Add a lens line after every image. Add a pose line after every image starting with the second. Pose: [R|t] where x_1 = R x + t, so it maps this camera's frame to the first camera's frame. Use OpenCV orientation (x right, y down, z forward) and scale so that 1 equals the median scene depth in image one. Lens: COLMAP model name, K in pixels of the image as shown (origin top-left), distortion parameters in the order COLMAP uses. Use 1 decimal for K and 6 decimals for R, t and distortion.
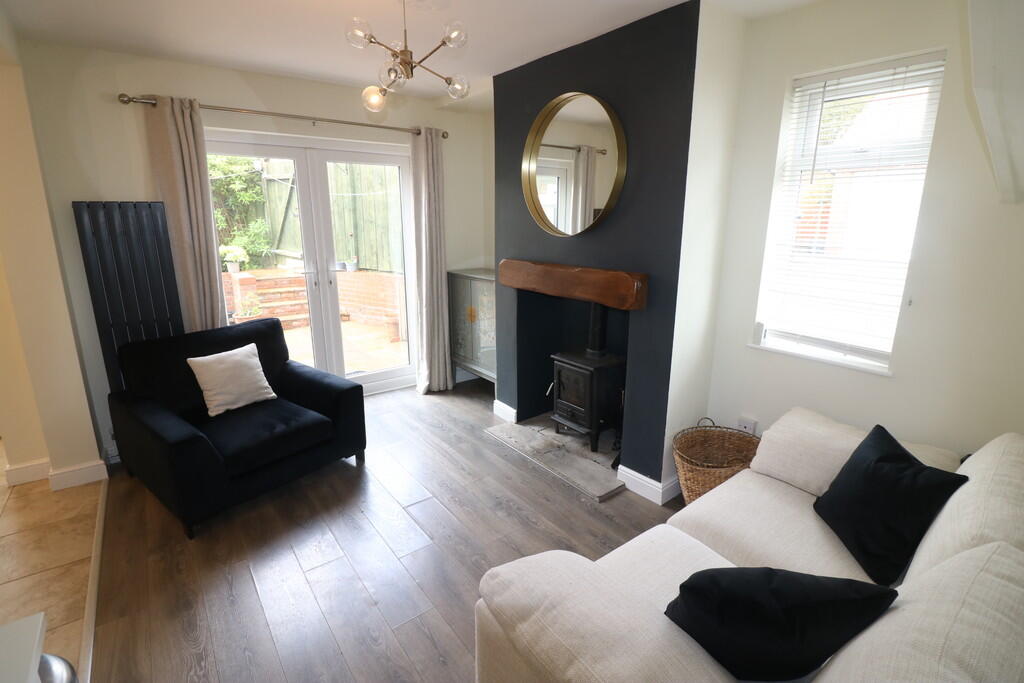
lens RADIAL K [[473.5, 0, 511.7], [0, 473.5, 334.3], [0, 0, 1]] dist [0.004613, -0.017810]
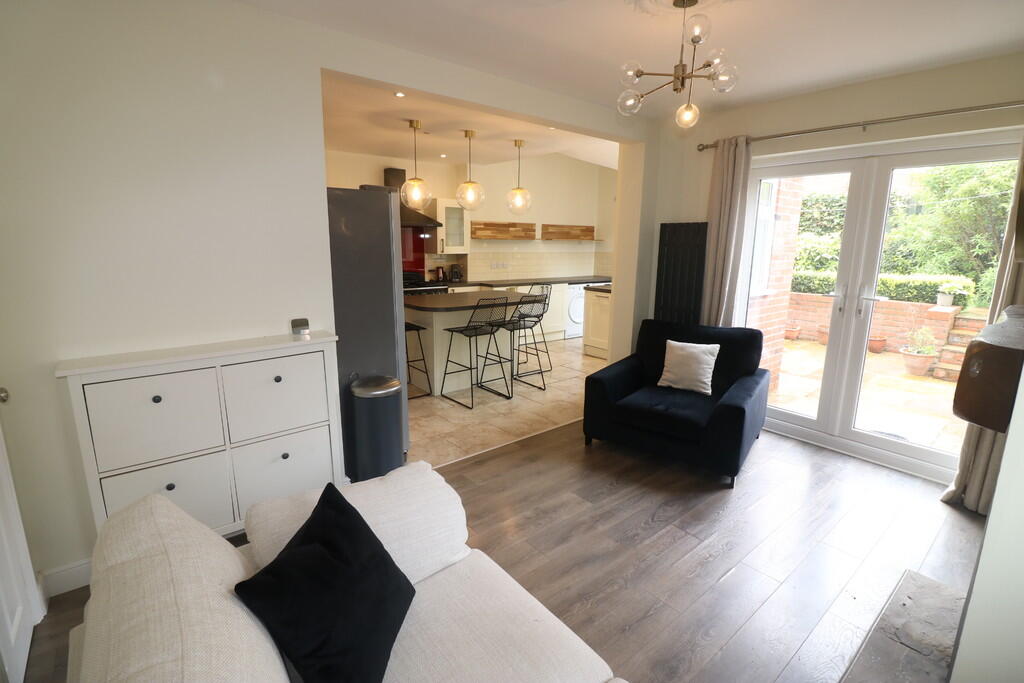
lens RADIAL K [[473.5, 0, 511.7], [0, 473.5, 334.3], [0, 0, 1]] dist [0.004613, -0.017810]
pose [[0.032713, 0.193259, -0.980602, 0.567496], [-0.252897, 0.950800, 0.178949, -0.085558], [0.966940, 0.242137, 0.079978, 0.451659]]
